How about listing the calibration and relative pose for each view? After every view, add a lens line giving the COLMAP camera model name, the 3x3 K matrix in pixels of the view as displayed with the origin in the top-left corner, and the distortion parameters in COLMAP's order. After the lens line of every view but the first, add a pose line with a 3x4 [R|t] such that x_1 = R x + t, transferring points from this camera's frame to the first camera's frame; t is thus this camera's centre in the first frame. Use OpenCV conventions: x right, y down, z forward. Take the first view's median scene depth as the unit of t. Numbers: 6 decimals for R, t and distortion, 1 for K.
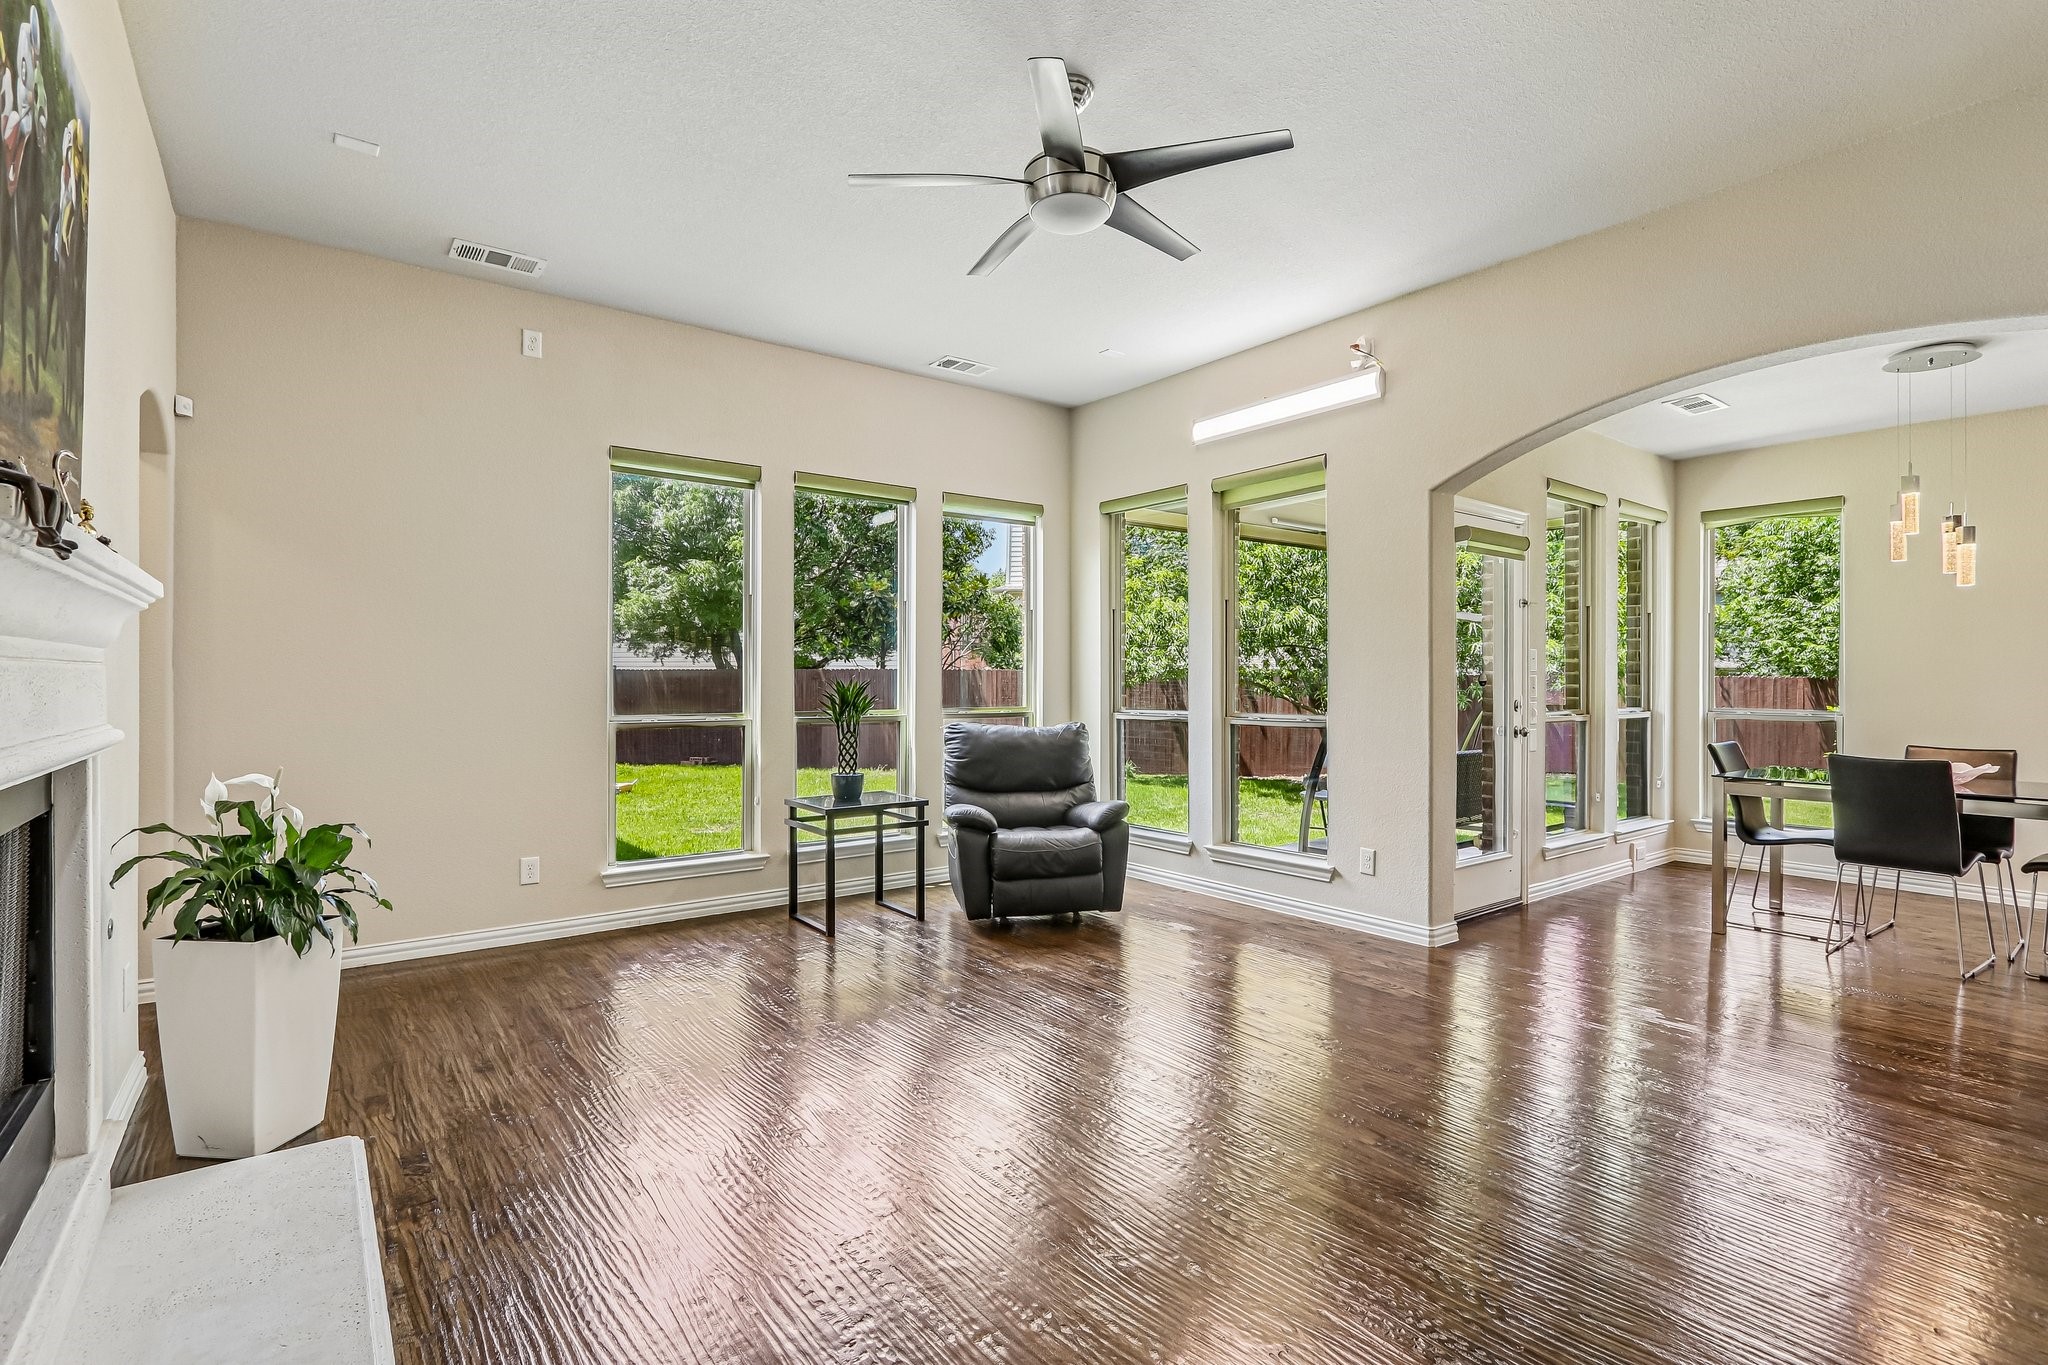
lens RADIAL K [[984.4, 0, 1024.0], [0, 984.4, 682.5], [0, 0, 1]] dist [-0.002635, -0.000201]
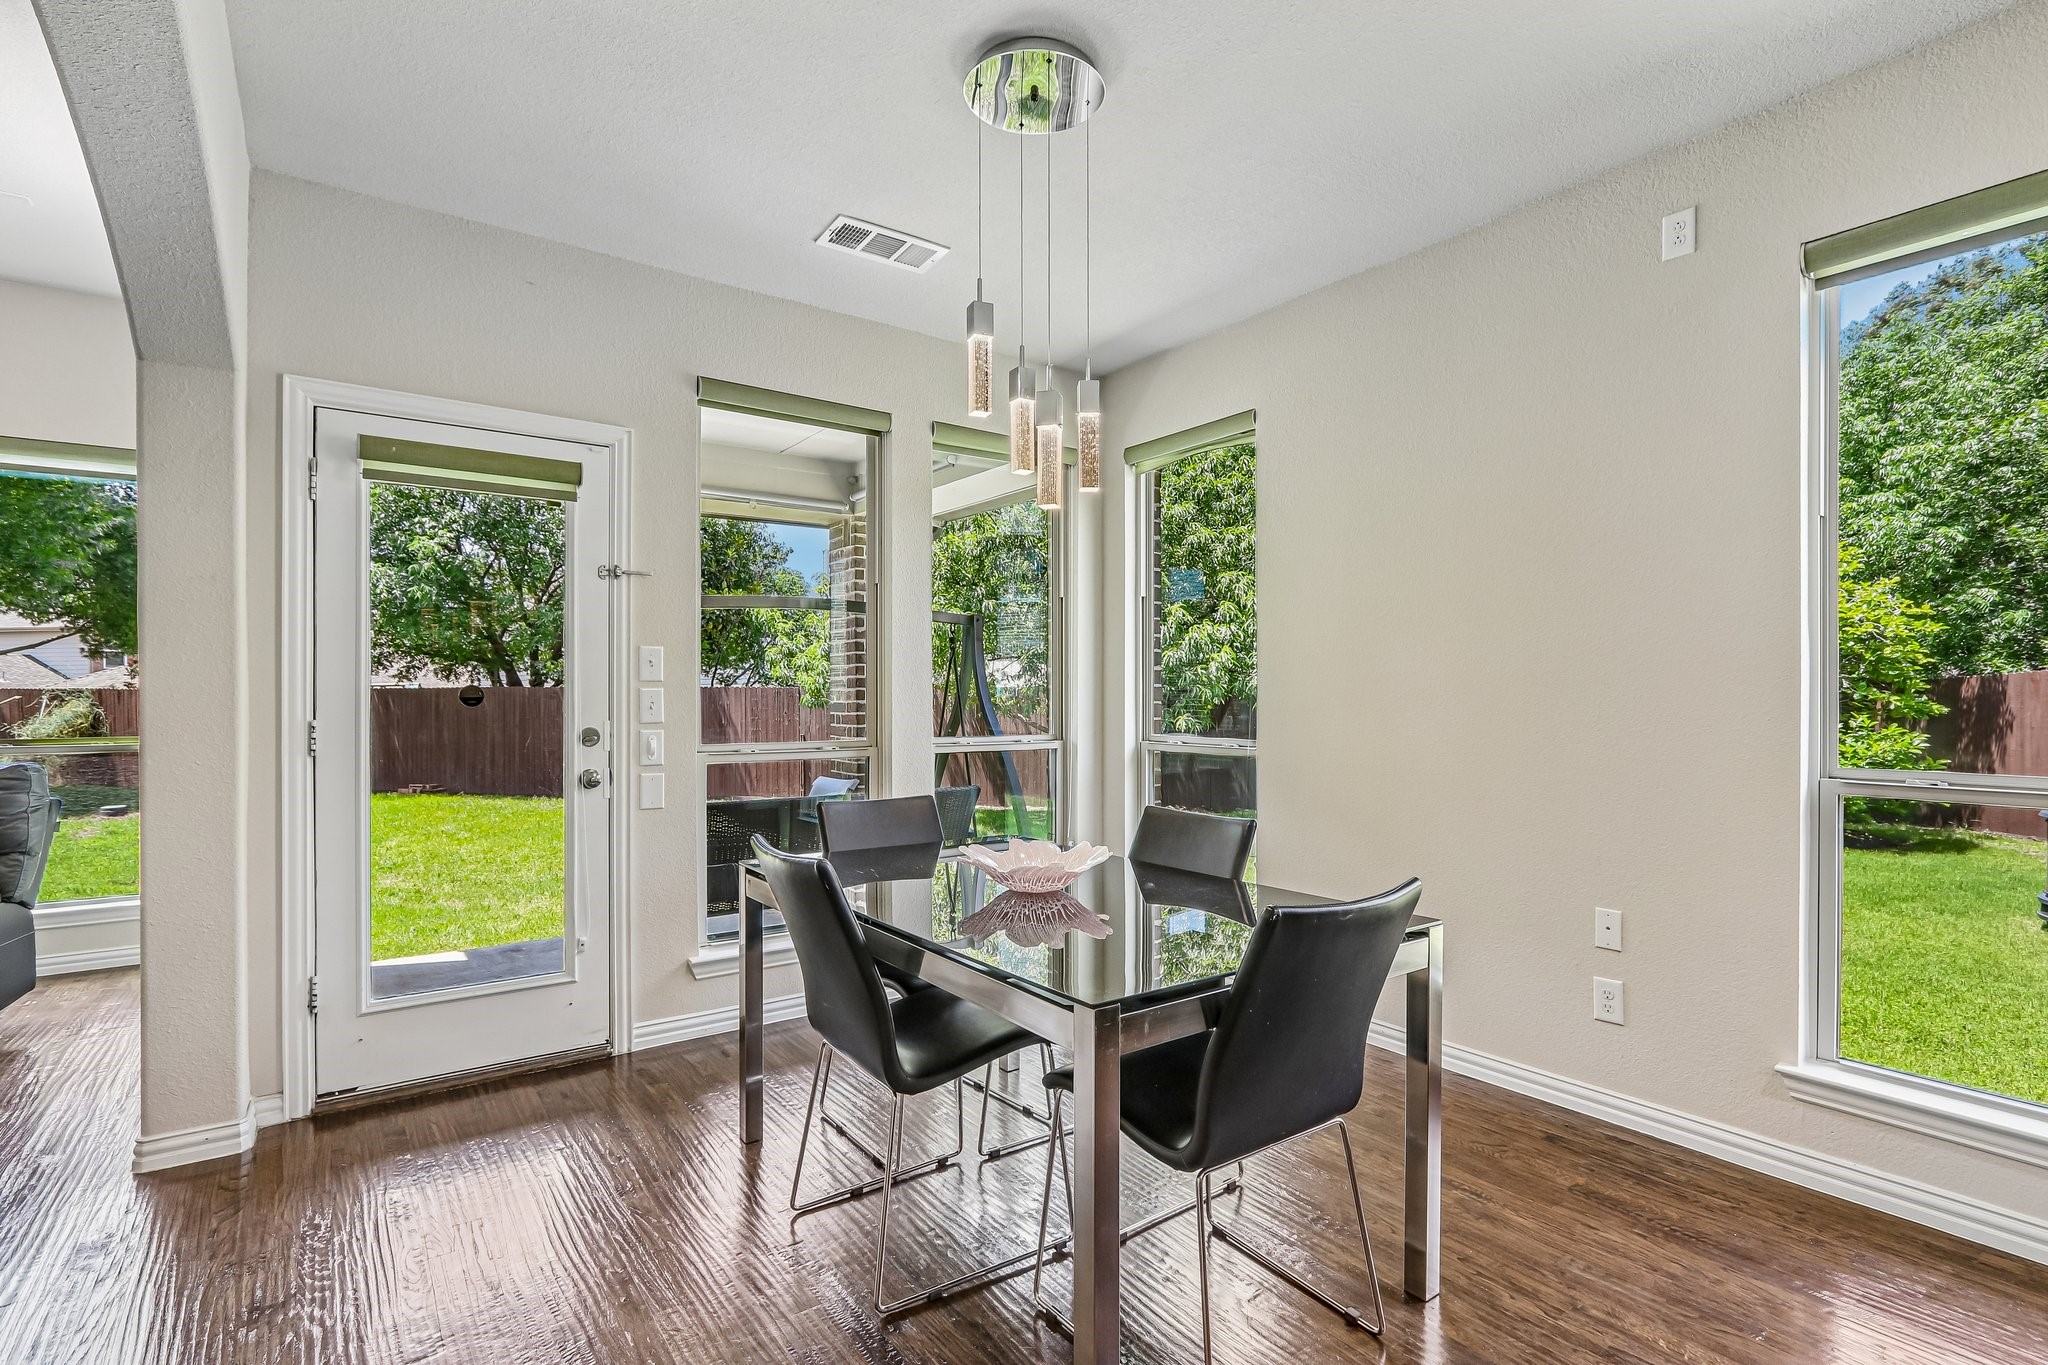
lens RADIAL K [[974.6, 0, 1025.2], [0, 974.6, 697.1], [0, 0, 1]] dist [-0.002069, 0.000754]
pose [[0.999427, -0.005394, -0.033424, 0.794971], [0.005285, 0.999980, -0.003360, 0.001463], [0.033441, 0.003182, 0.999436, 0.397687]]
